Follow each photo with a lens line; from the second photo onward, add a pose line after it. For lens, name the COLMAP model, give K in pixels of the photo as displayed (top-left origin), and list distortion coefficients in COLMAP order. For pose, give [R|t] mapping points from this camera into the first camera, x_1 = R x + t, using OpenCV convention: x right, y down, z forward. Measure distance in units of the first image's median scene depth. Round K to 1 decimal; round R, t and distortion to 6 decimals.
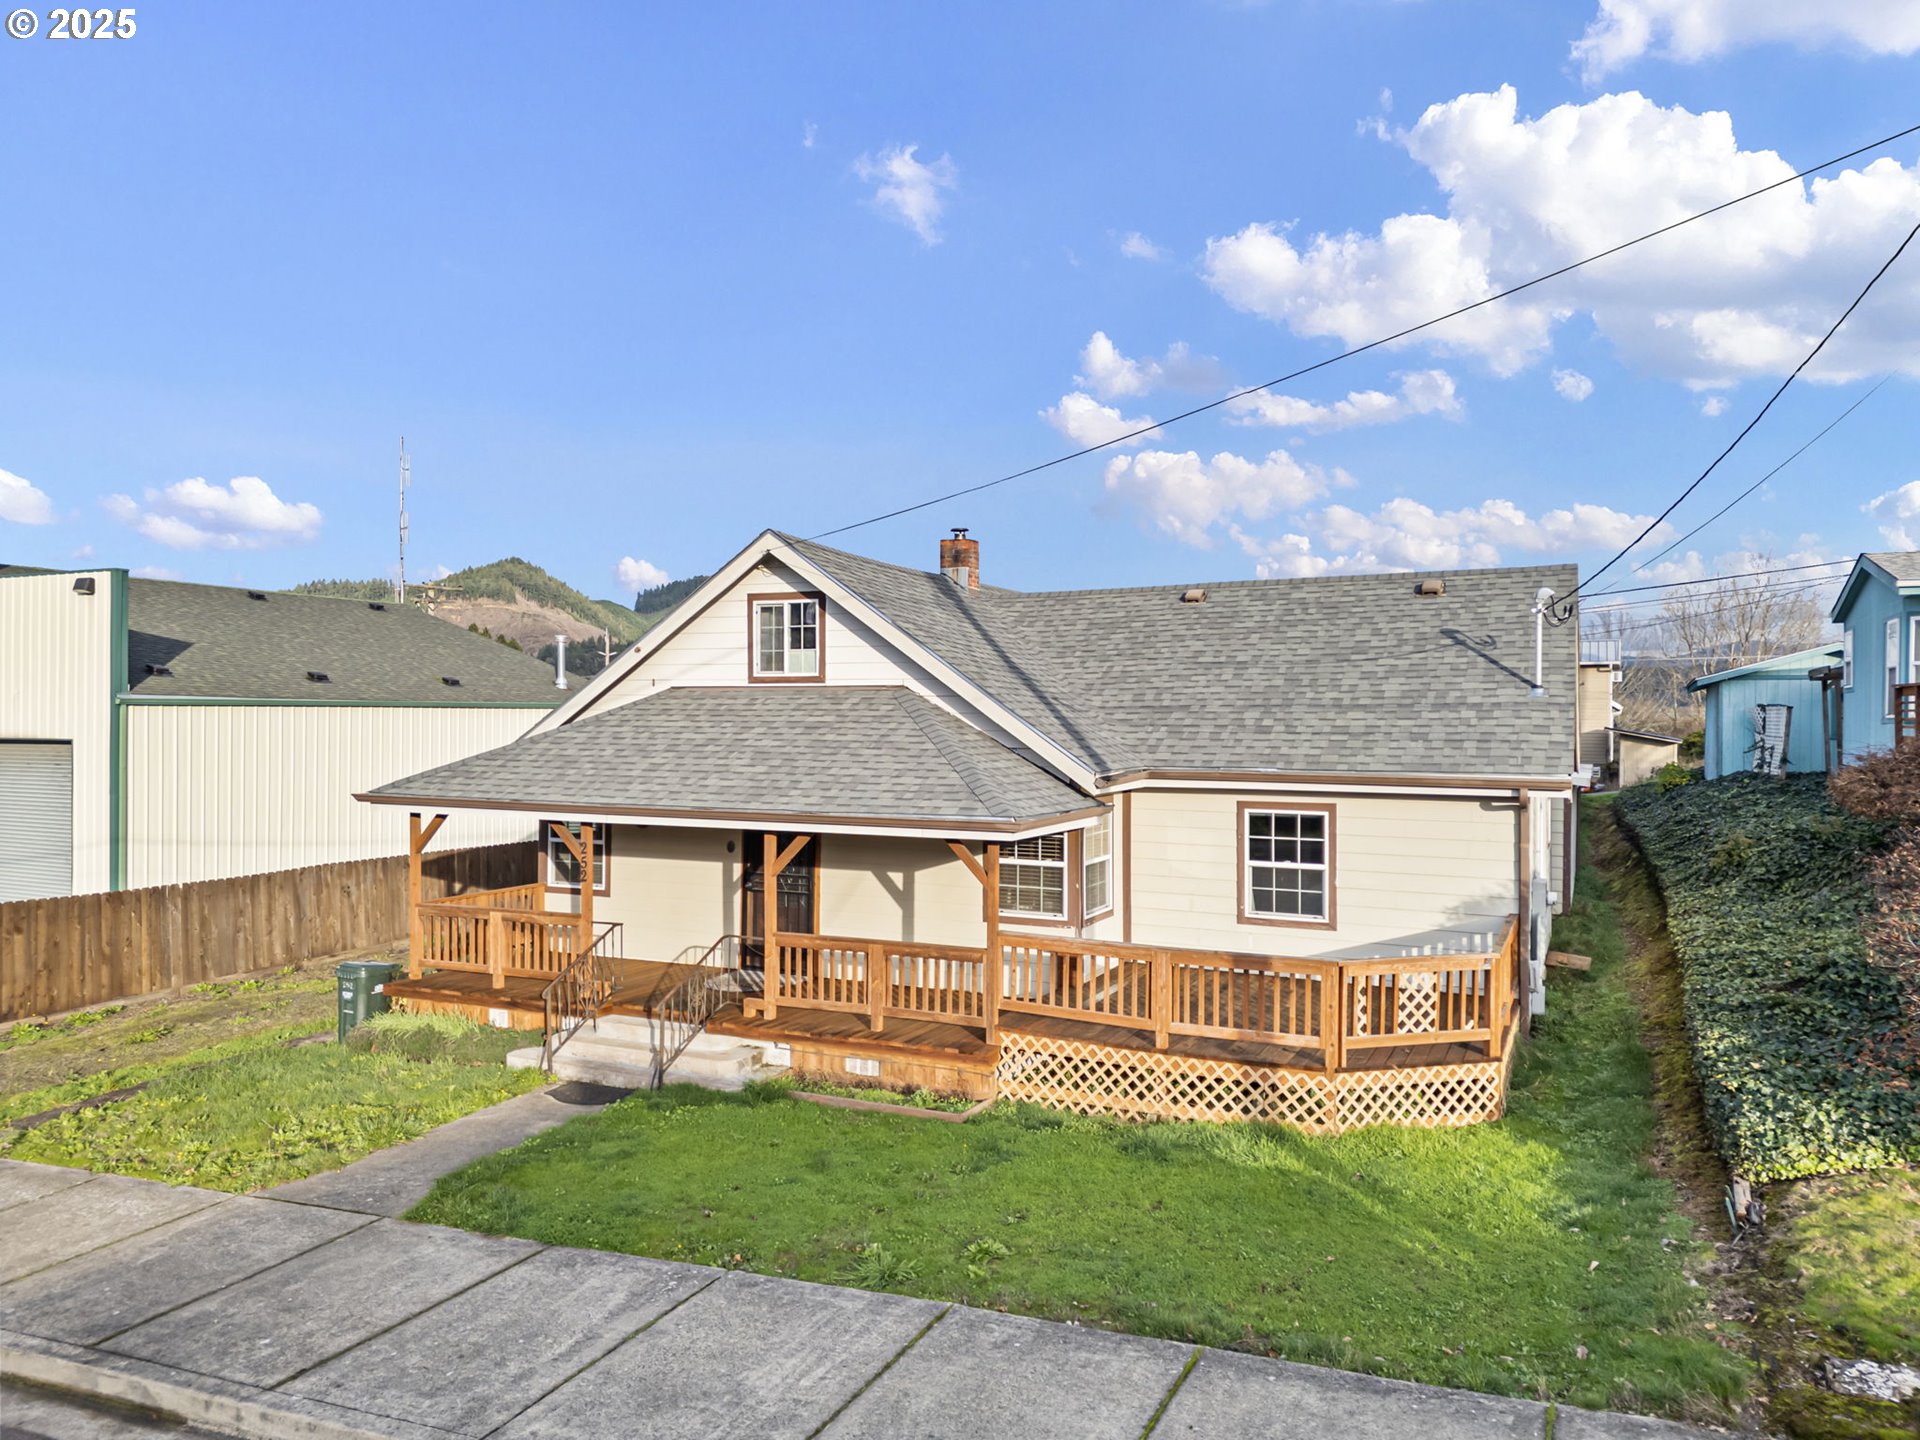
lens RADIAL K [[1347.3, 0, 957.6], [0, 1347.3, 716.7], [0, 0, 1]] dist [0.054066, -0.036365]
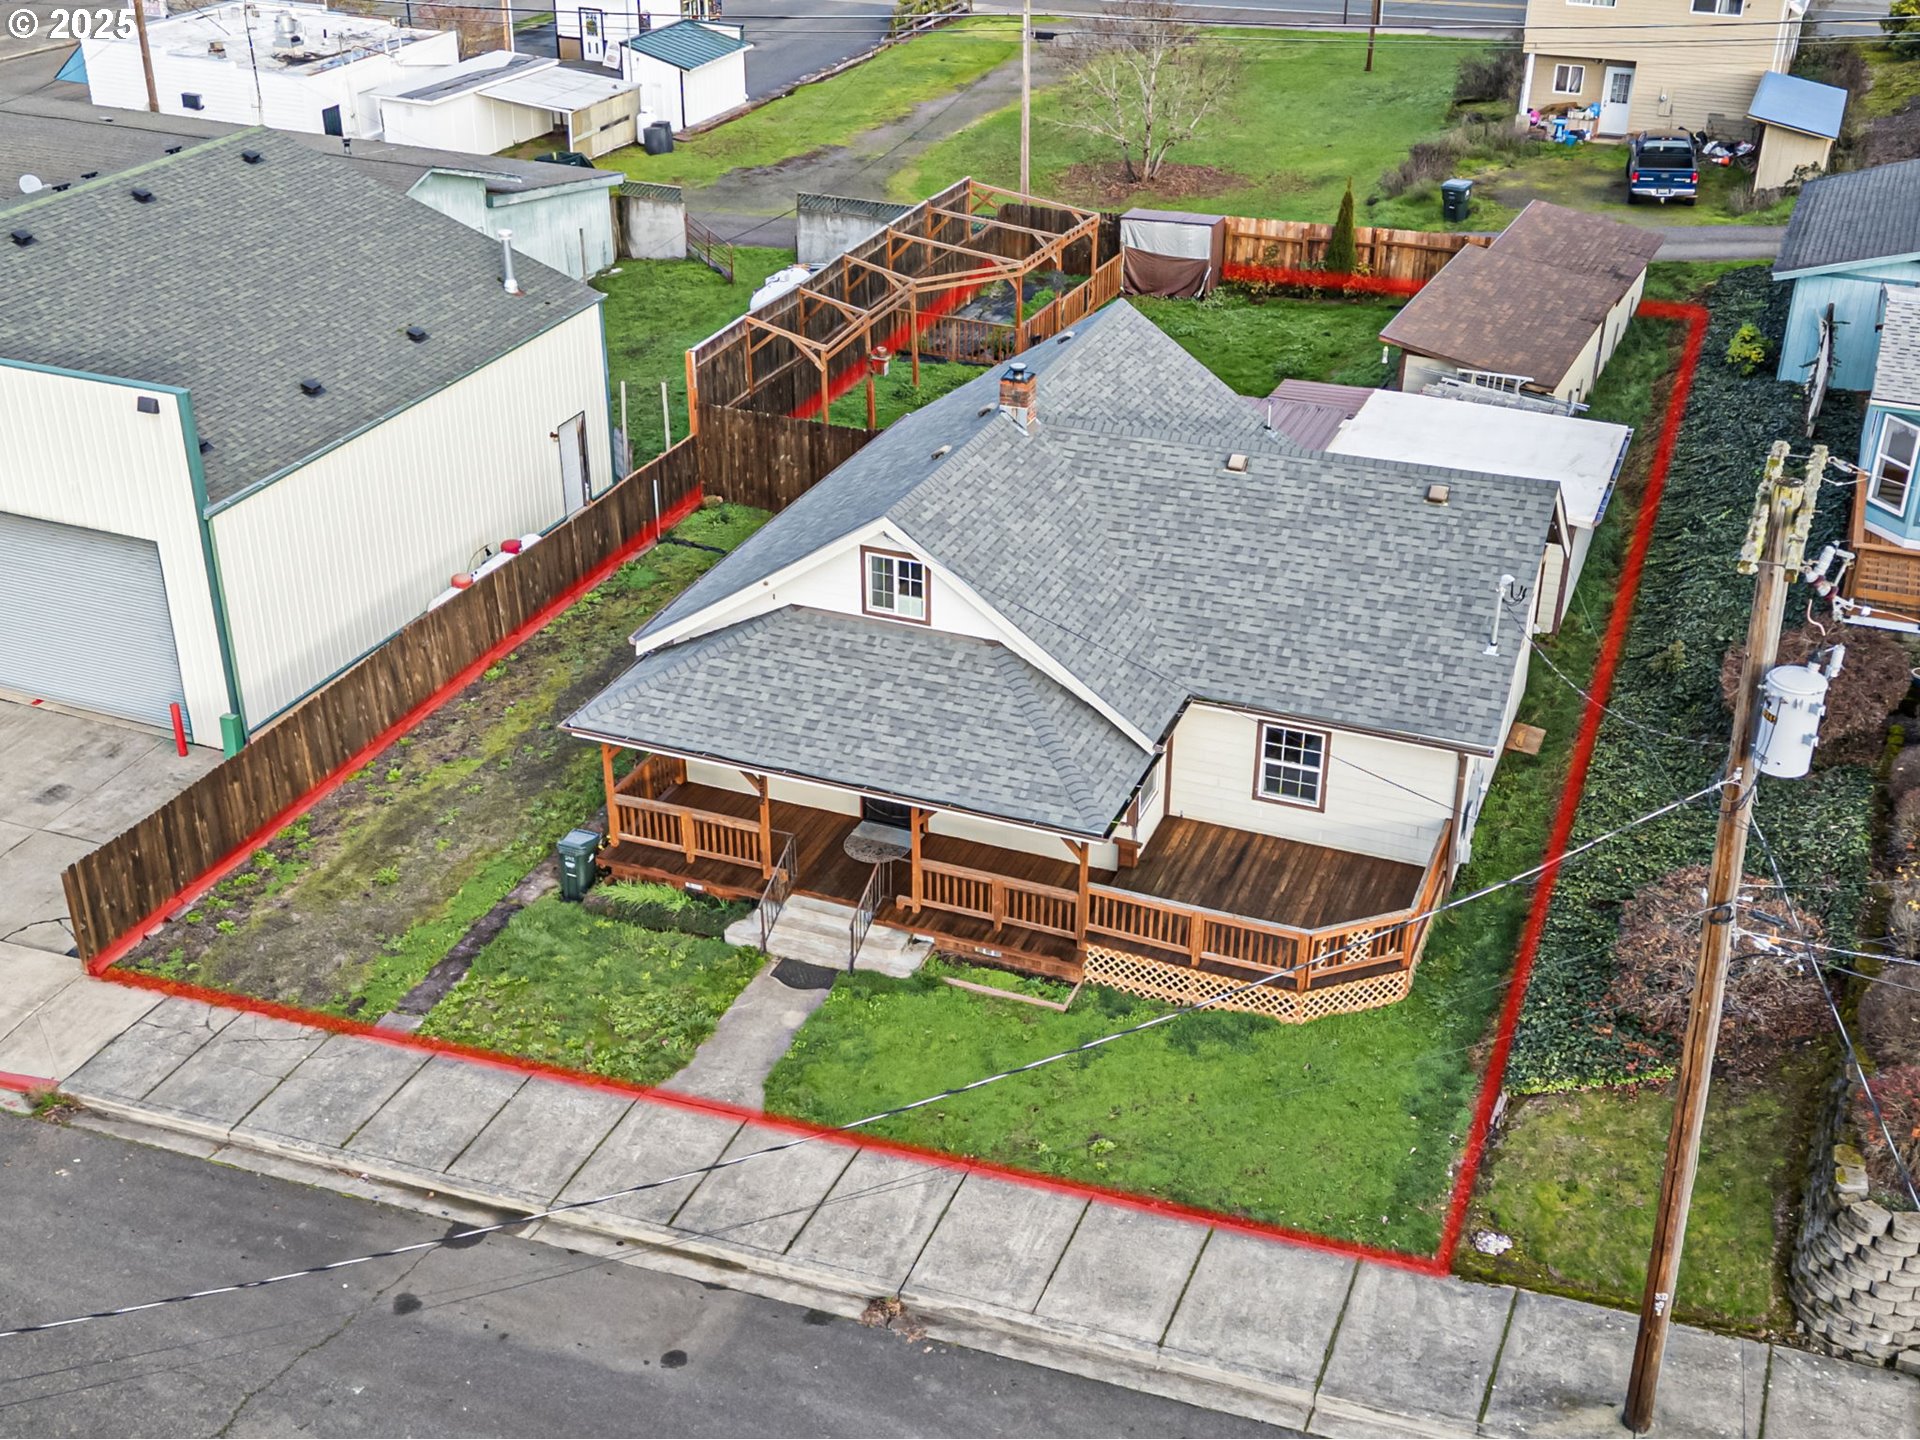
lens RADIAL K [[2187.7, 0, 979.8], [0, 2187.7, 721.2], [0, 0, 1]] dist [0.081958, 0.000000]
pose [[0.997319, -0.030793, 0.066387, -0.200304], [-0.004220, 0.881458, 0.472243, -0.941532], [-0.073059, -0.471257, 0.878965, -0.833817]]
